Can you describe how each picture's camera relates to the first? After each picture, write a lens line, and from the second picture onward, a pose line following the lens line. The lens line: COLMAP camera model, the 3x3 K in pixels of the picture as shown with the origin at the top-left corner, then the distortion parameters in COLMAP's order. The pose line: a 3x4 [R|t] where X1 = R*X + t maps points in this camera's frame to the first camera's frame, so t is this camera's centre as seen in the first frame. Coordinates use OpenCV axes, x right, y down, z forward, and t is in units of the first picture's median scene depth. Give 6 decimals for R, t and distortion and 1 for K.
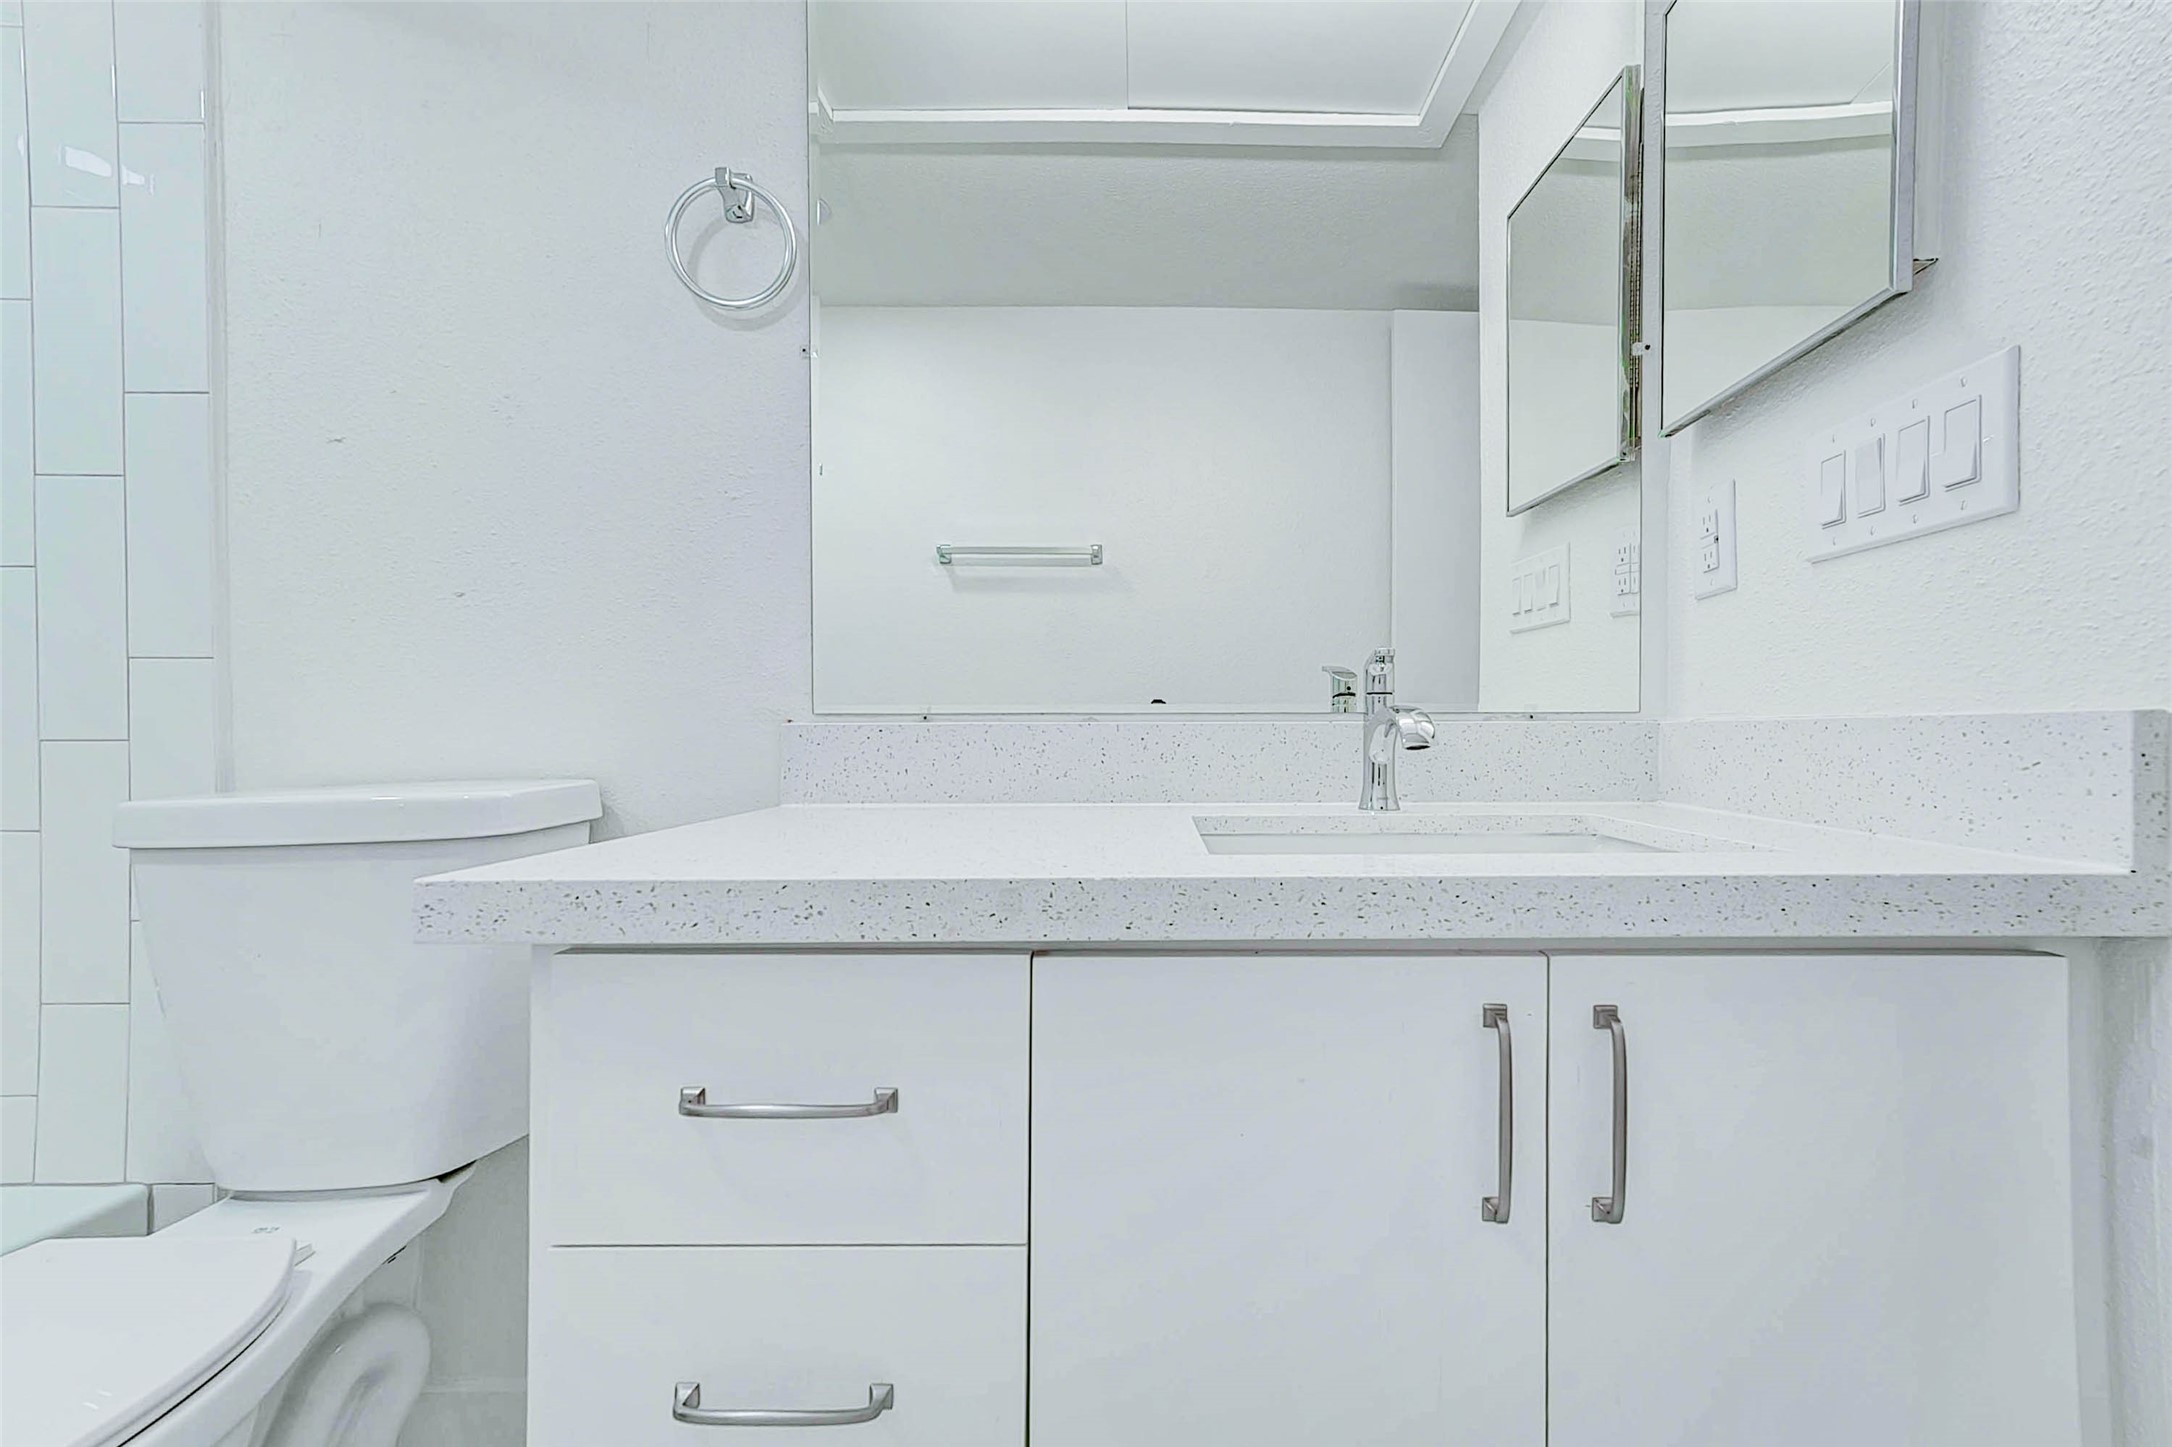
lens RADIAL K [[965.4, 0, 1086.0], [0, 965.4, 723.5], [0, 0, 1]] dist [0.012914, 0.000150]
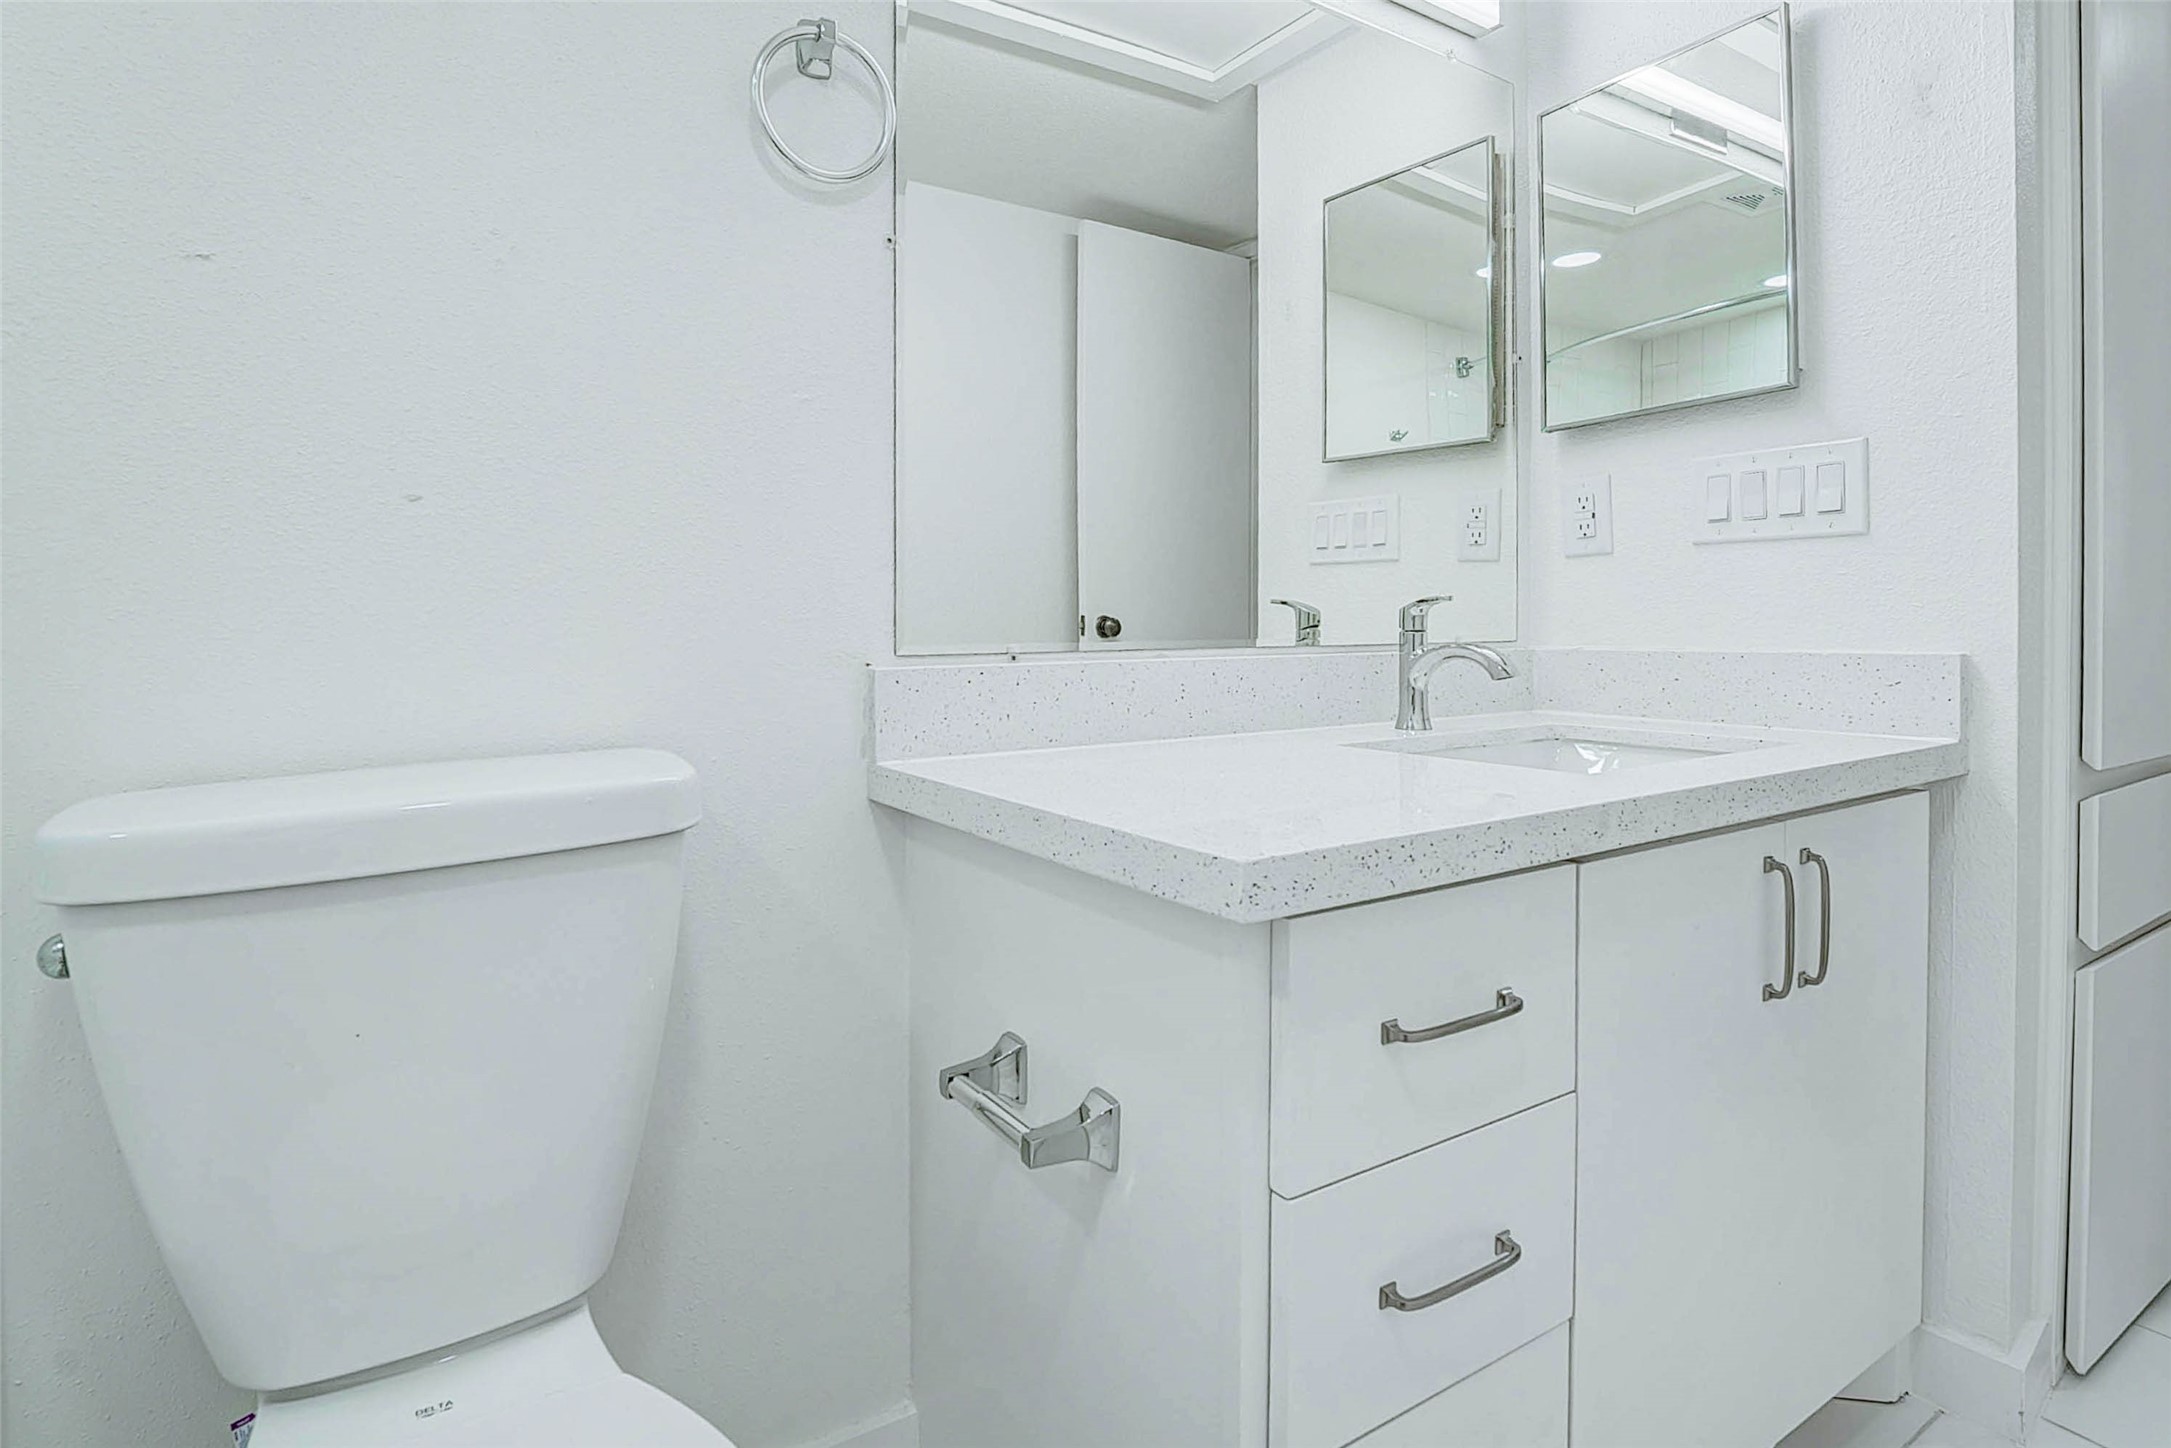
lens RADIAL K [[1136.7, 0, 1083.9], [0, 1136.7, 631.4], [0, 0, 1]] dist [-0.019700, -0.000150]
pose [[0.837595, -0.009770, 0.546204, -0.788476], [0.005257, 0.999938, 0.009824, -0.045950], [-0.546266, -0.005357, 0.837594, 0.063468]]
